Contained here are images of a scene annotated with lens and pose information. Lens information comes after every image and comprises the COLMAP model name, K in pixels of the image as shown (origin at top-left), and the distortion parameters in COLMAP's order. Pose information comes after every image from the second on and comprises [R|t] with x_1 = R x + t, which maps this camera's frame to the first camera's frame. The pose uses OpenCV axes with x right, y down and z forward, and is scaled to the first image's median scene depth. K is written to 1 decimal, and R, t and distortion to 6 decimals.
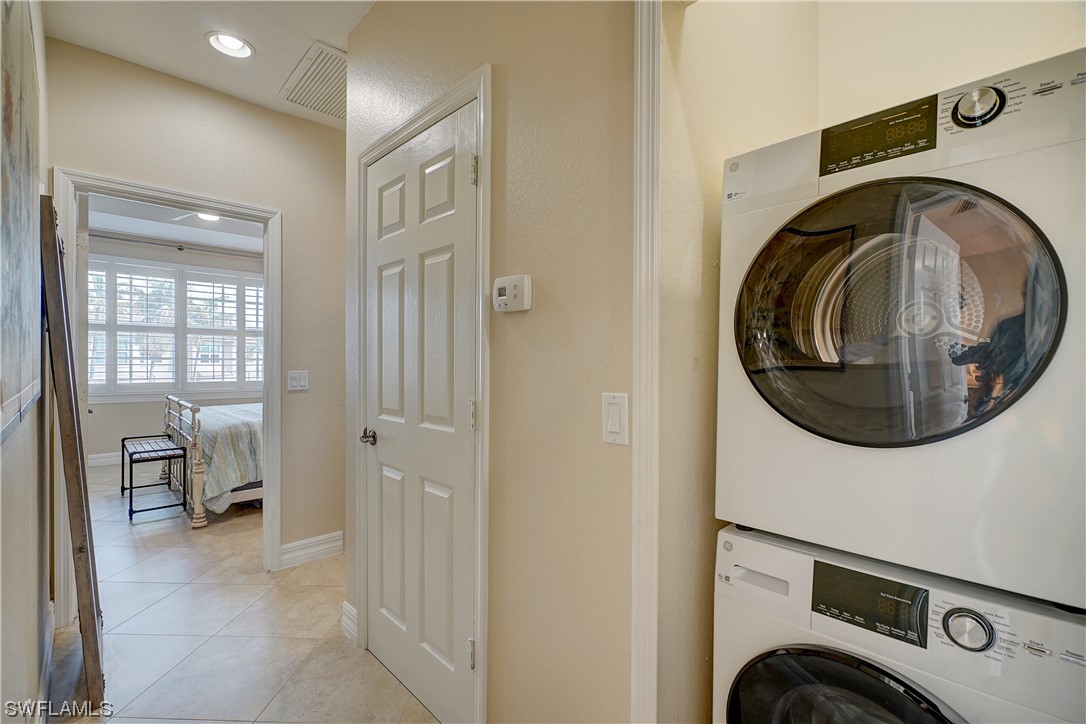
lens RADIAL K [[496.2, 0, 541.0], [0, 496.2, 366.7], [0, 0, 1]] dist [-0.002087, 0.004600]
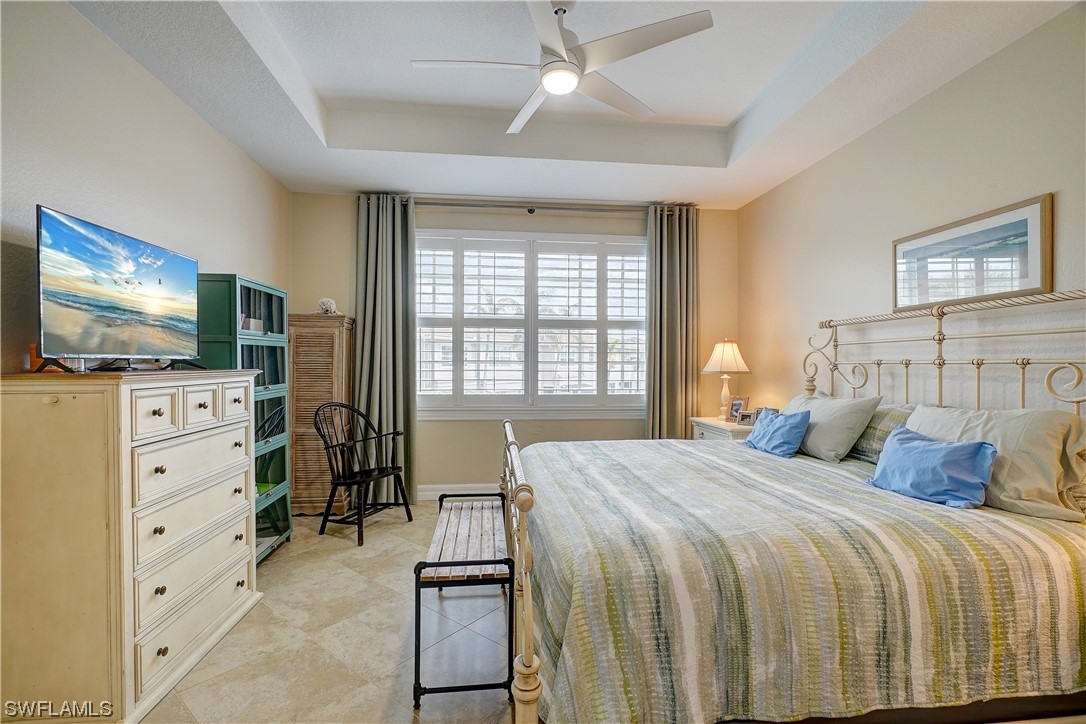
lens RADIAL K [[496.2, 0, 541.0], [0, 496.2, 366.7], [0, 0, 1]] dist [-0.002087, 0.004600]
pose [[0.801932, 0.002374, -0.597410, -0.285027], [-0.005670, 0.999977, -0.003638, -0.007754], [0.597388, 0.006305, 0.801927, 0.435237]]
